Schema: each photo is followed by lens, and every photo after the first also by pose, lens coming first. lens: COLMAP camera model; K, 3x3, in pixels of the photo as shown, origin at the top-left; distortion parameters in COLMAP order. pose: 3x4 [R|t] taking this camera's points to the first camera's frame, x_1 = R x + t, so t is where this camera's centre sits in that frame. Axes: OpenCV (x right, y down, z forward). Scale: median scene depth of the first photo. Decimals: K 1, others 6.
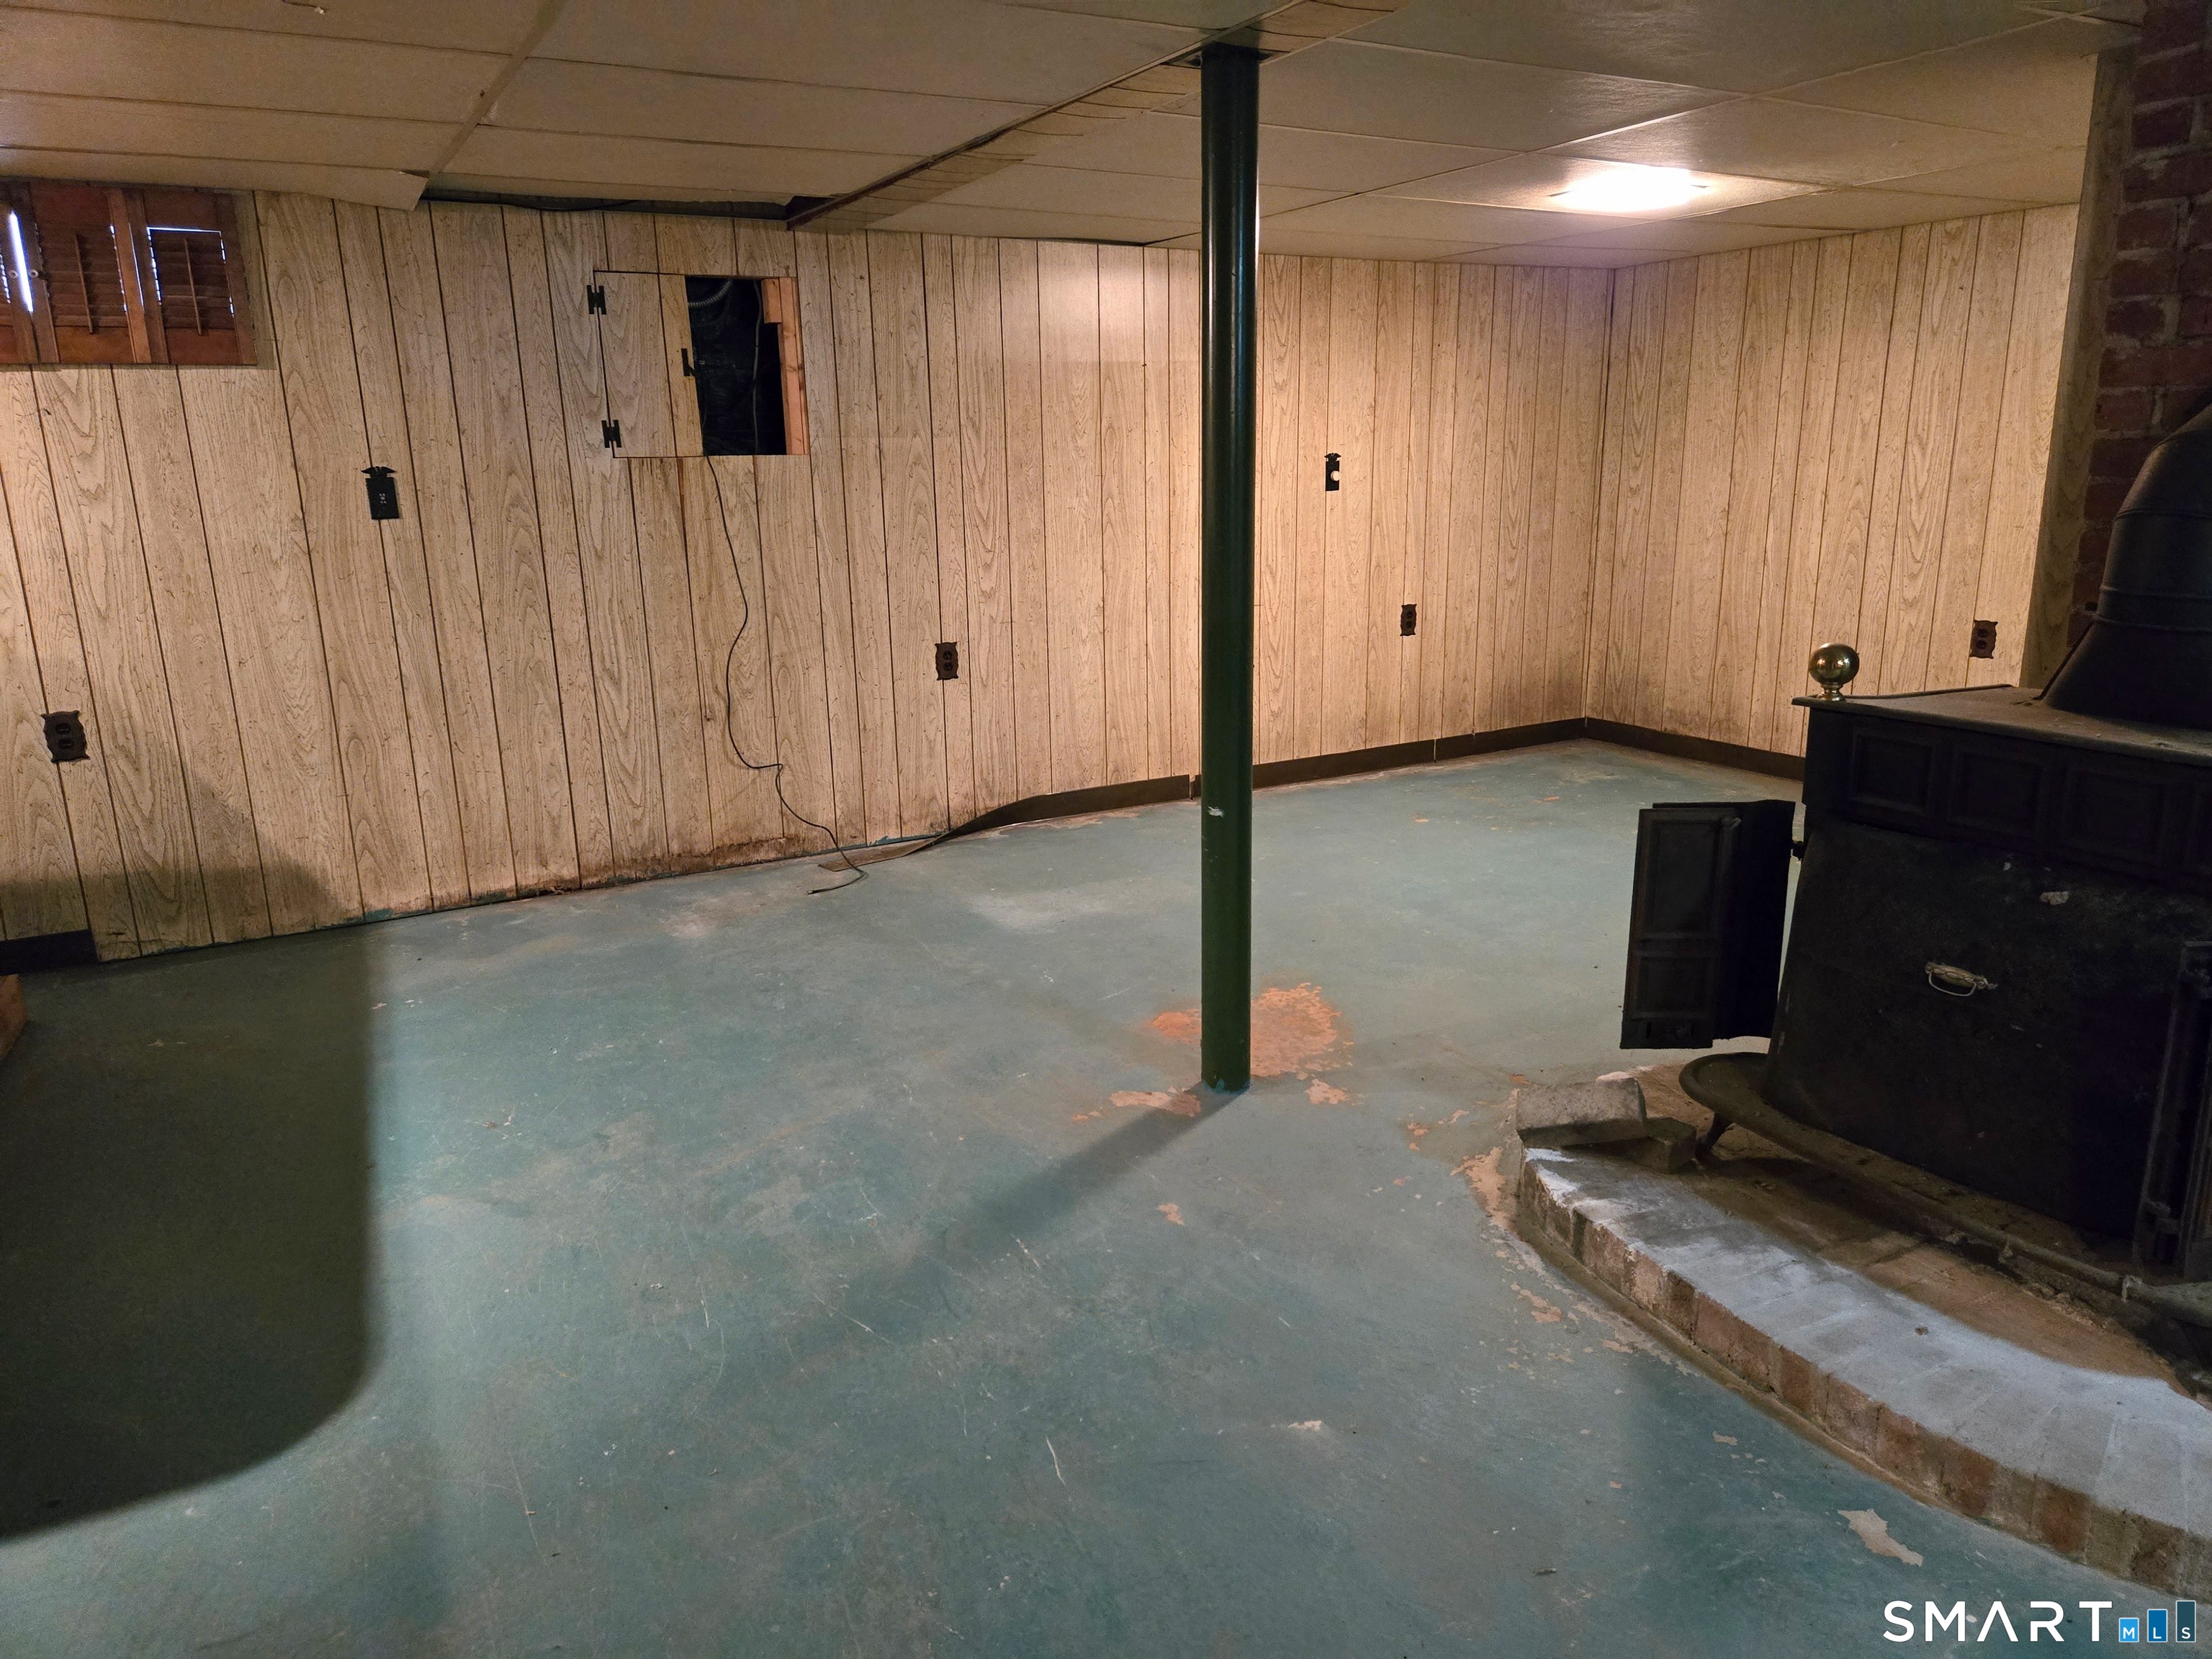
lens RADIAL K [[1469.8, 0, 1095.1], [0, 1469.8, 818.9], [0, 0, 1]] dist [0.091249, -0.092149]
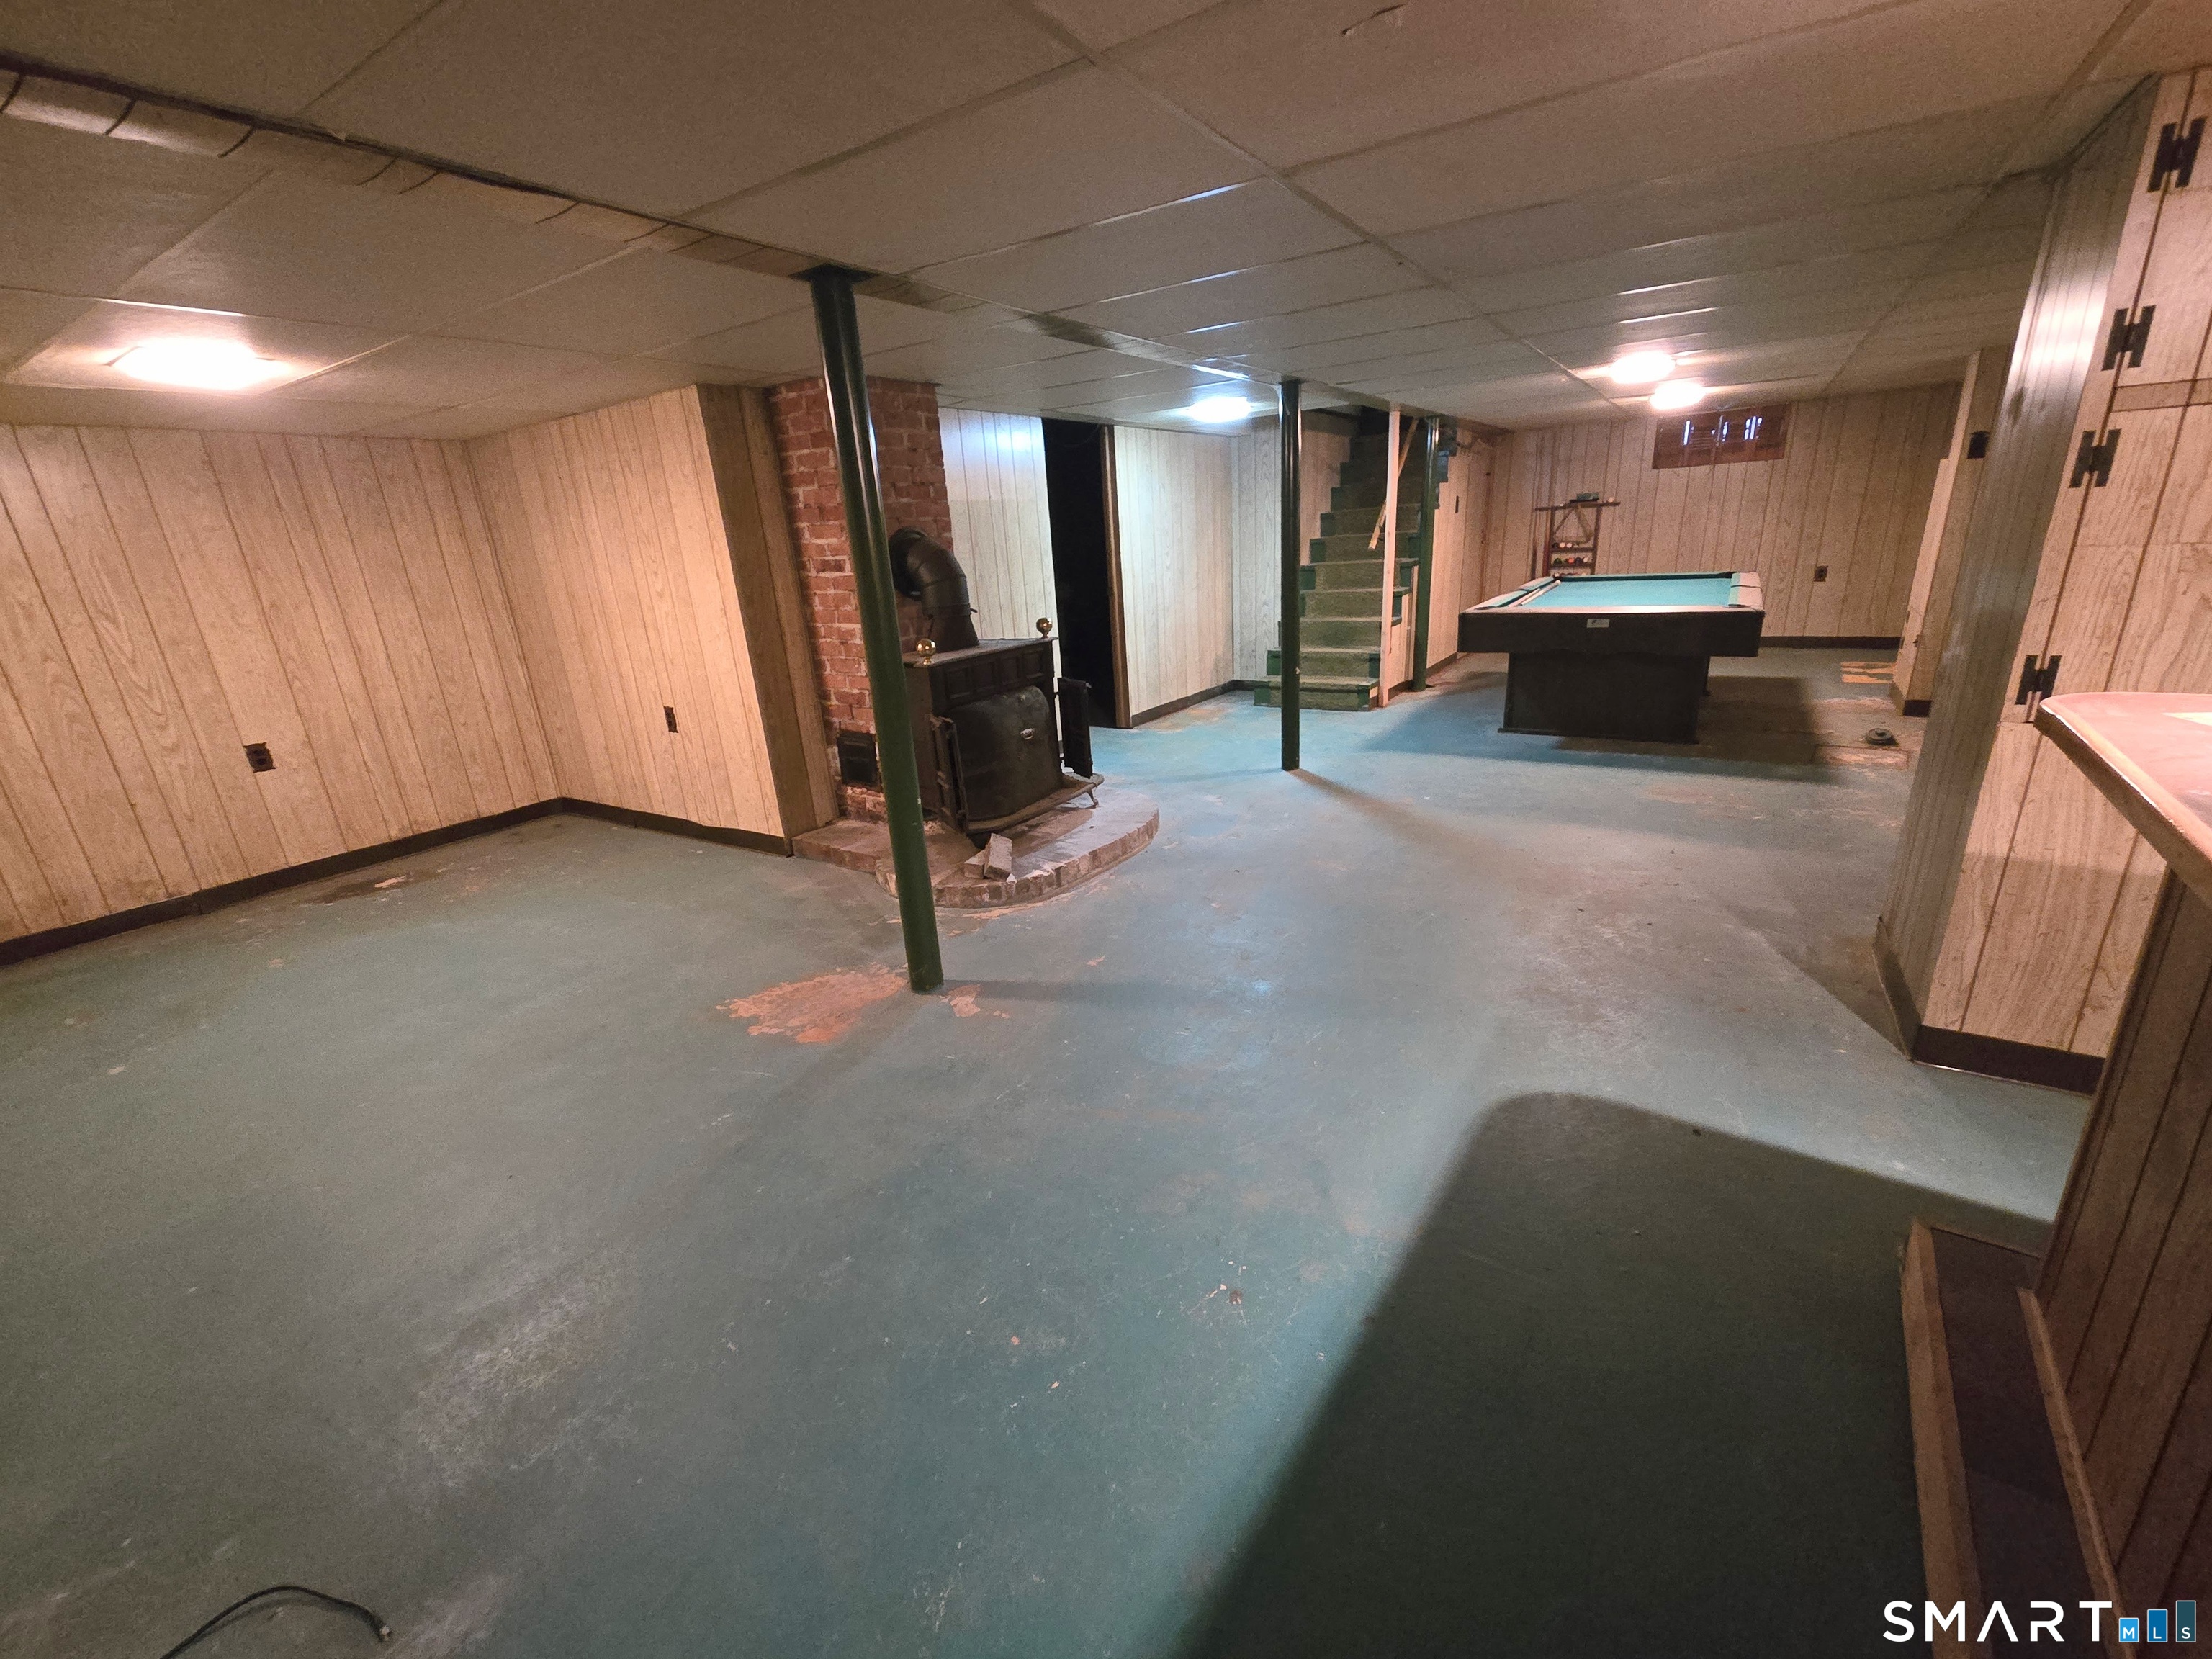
lens RADIAL K [[909.8, 0, 1108.1], [0, 909.8, 829.0], [0, 0, 1]] dist [-0.000367, -0.000267]
pose [[-0.463642, -0.229217, 0.855860, -0.548919], [0.286198, 0.875432, 0.389500, -0.195116], [-0.838527, 0.425534, -0.340285, 0.804777]]
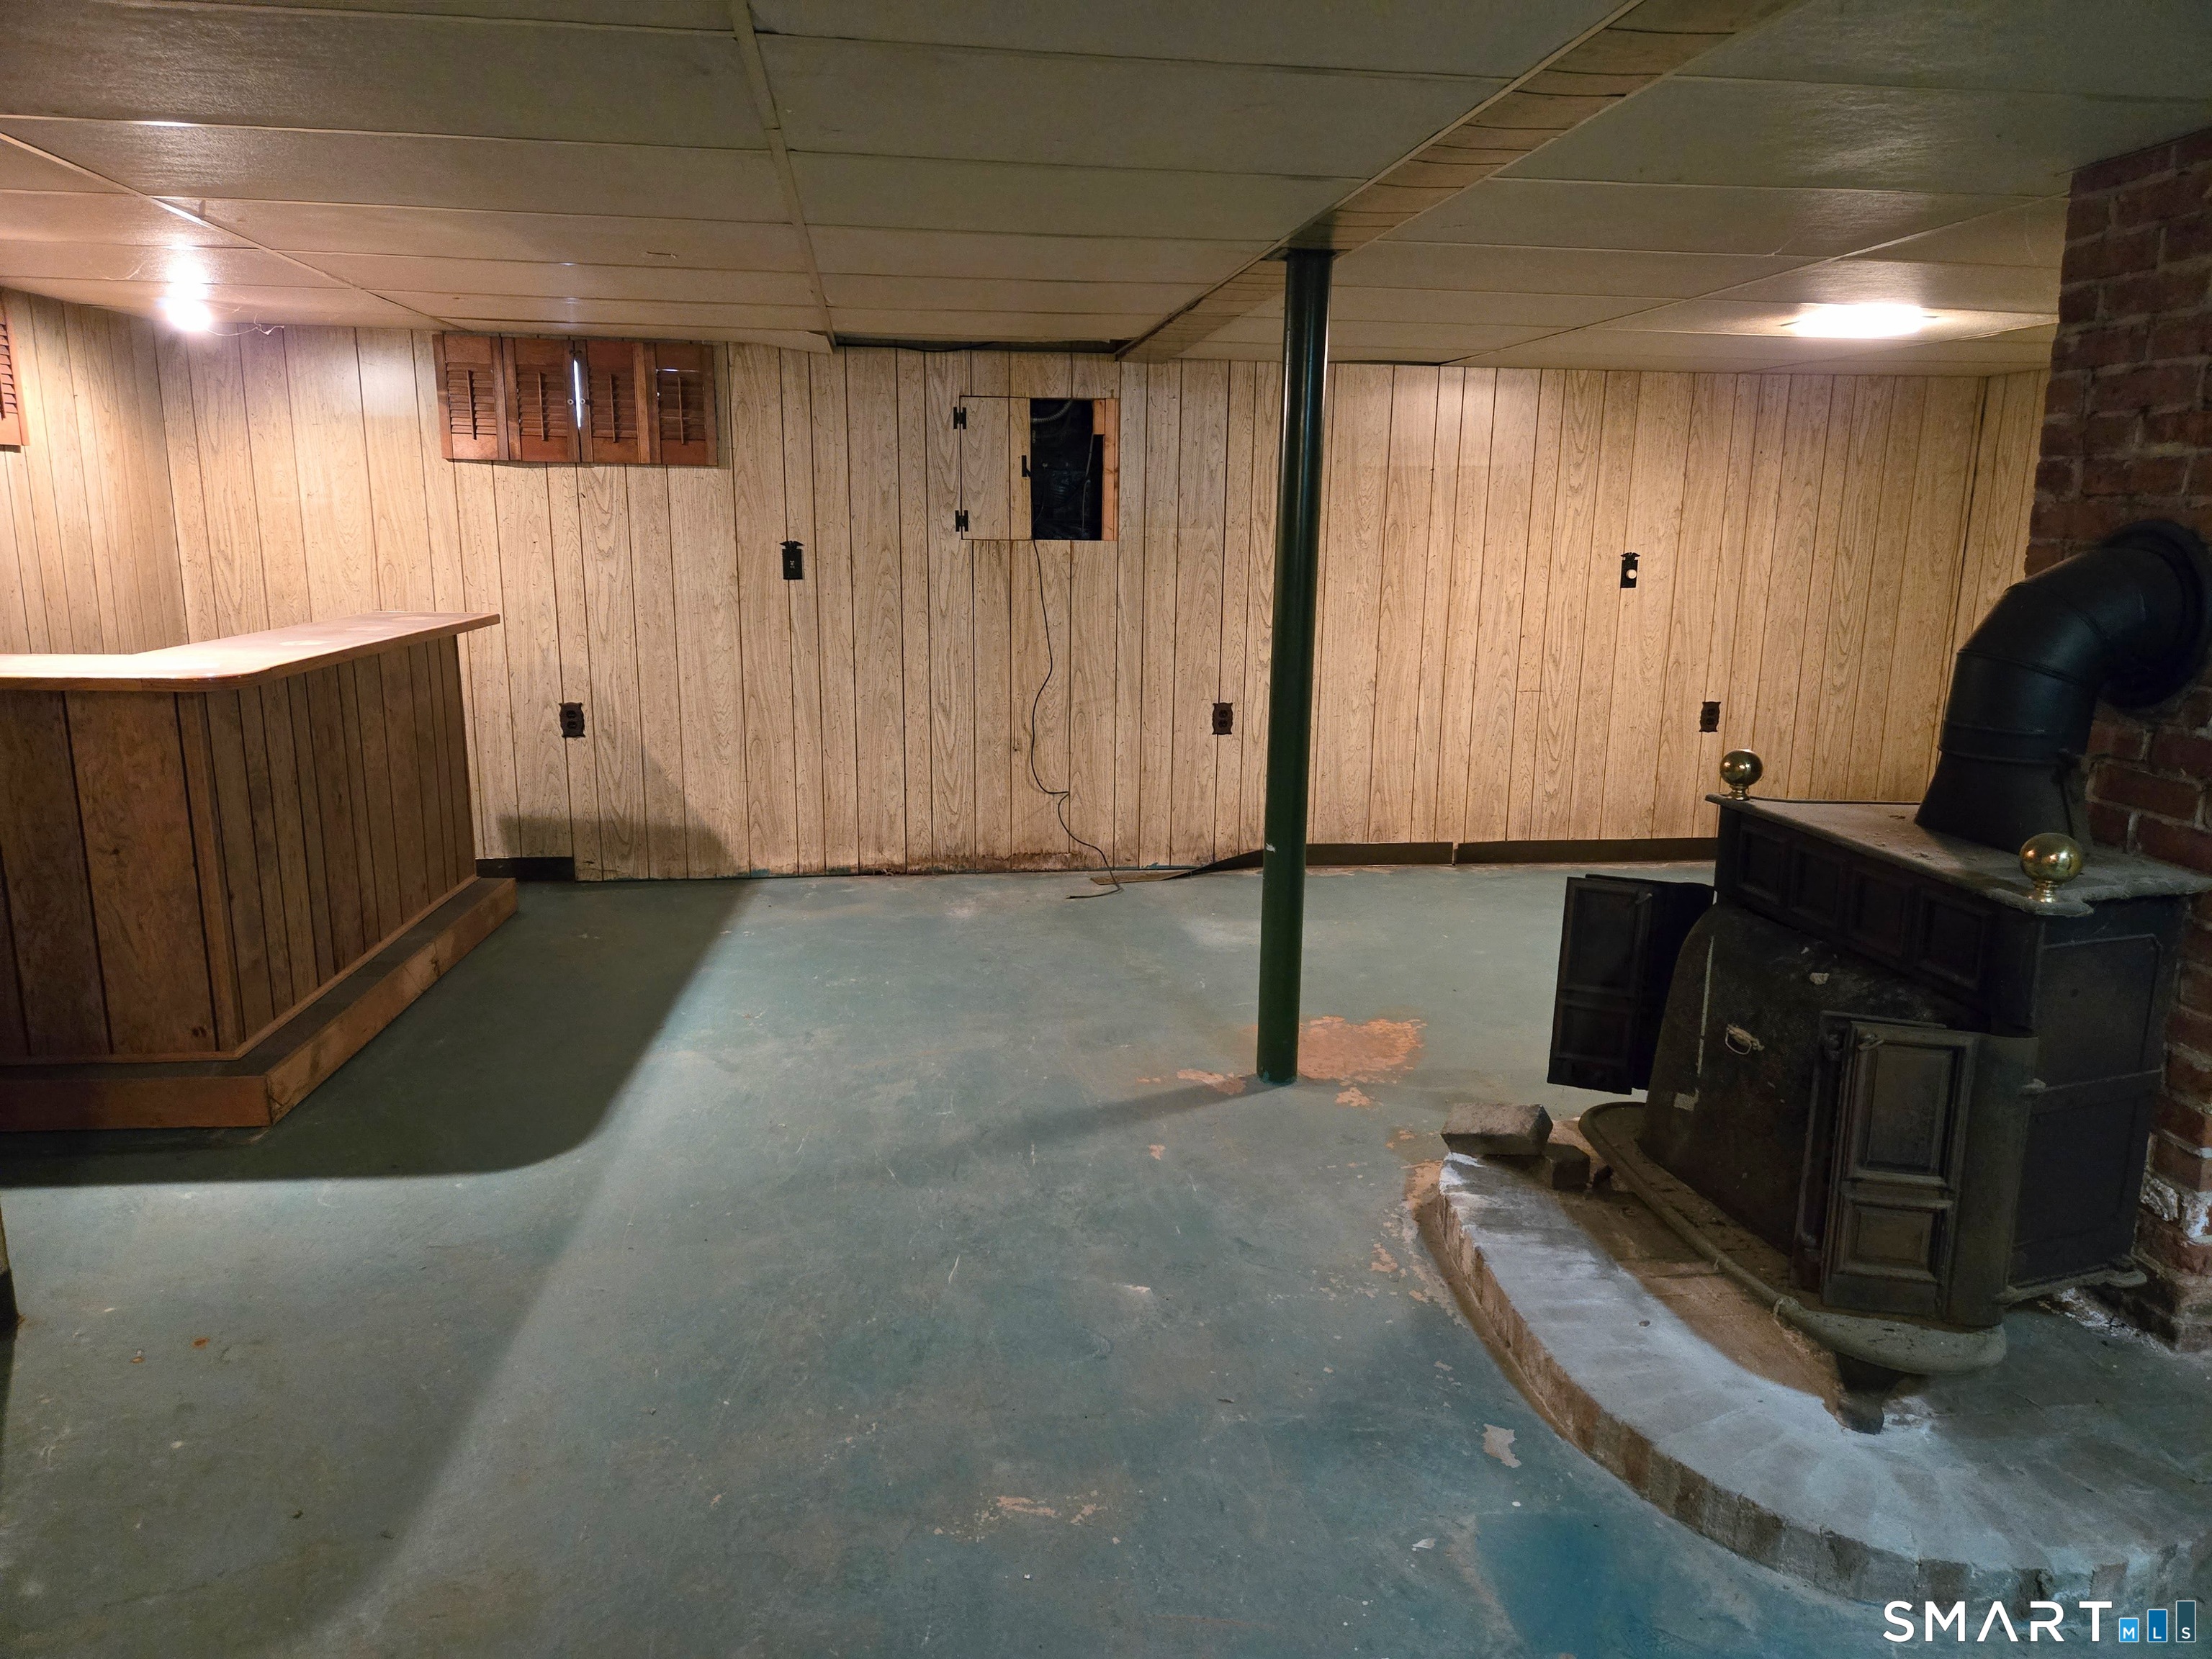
lens RADIAL K [[1470.6, 0, 1102.1], [0, 1470.6, 824.0], [0, 0, 1]] dist [0.095478, -0.103114]
pose [[0.933629, 0.103712, -0.342901, 0.255156], [-0.117752, 0.992835, -0.020321, 0.011784], [0.338337, 0.059349, 0.939152, -0.138162]]
